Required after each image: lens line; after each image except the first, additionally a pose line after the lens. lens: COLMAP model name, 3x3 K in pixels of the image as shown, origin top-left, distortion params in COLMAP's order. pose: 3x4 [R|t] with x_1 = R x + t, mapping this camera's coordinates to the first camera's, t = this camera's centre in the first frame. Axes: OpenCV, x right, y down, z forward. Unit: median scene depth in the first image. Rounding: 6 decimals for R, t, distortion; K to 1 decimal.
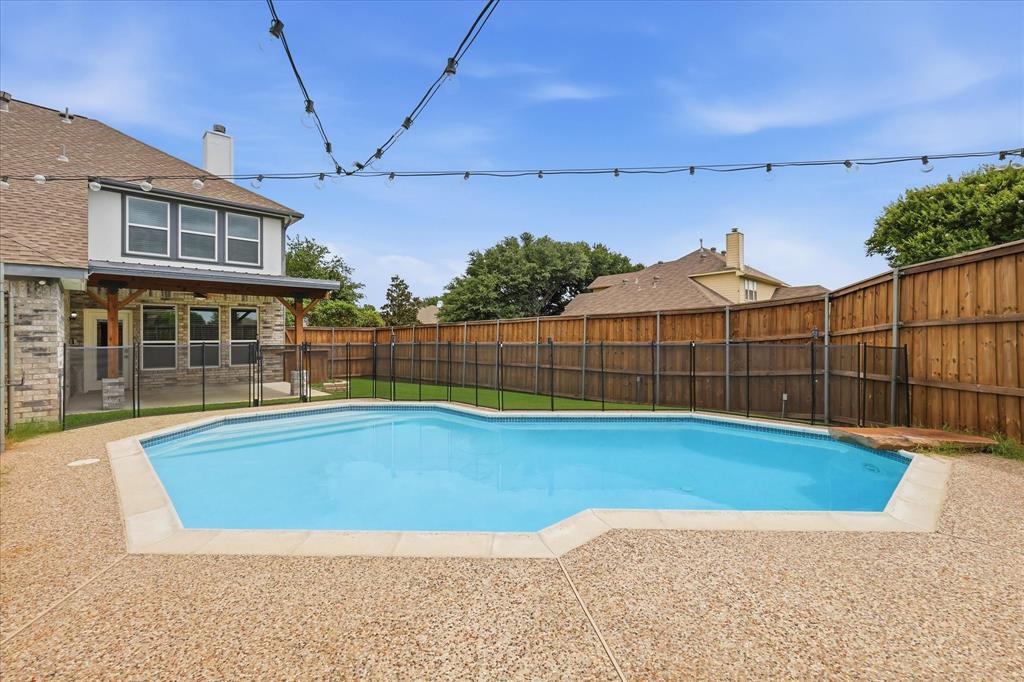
lens RADIAL K [[452.4, 0, 512.0], [0, 452.4, 341.0], [0, 0, 1]] dist [0.003689, 0.001011]
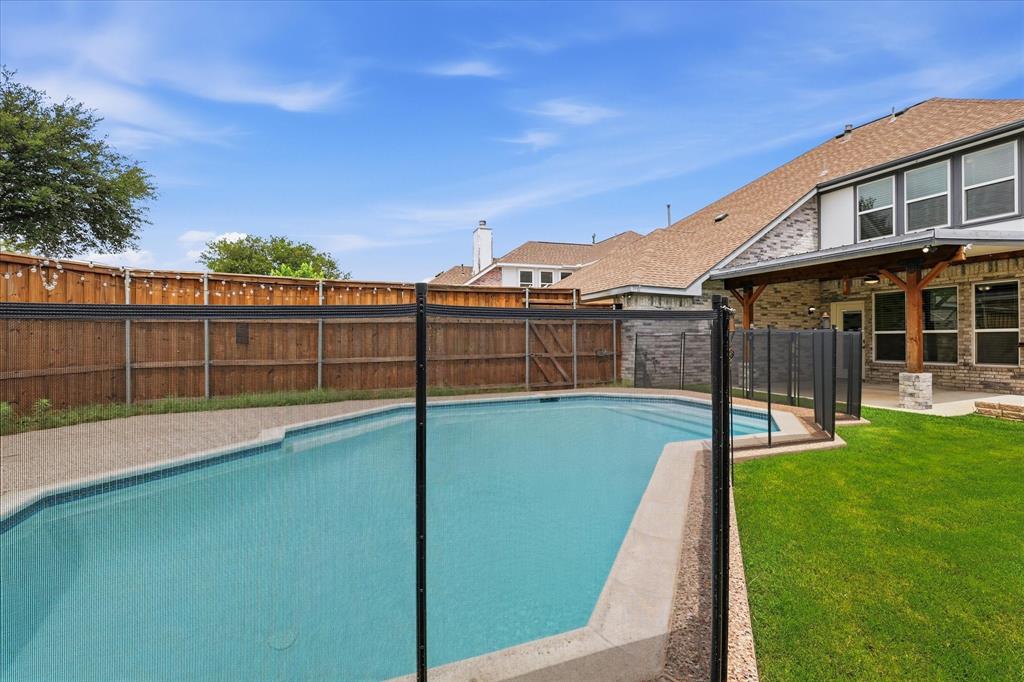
lens RADIAL K [[452.4, 0, 512.0], [0, 452.4, 341.0], [0, 0, 1]] dist [0.003689, 0.001011]
pose [[-0.339737, 0.009748, -0.940470, 0.340403], [0.001523, 0.999951, 0.009815, 0.009637], [0.940519, 0.001902, -0.339735, 0.610539]]
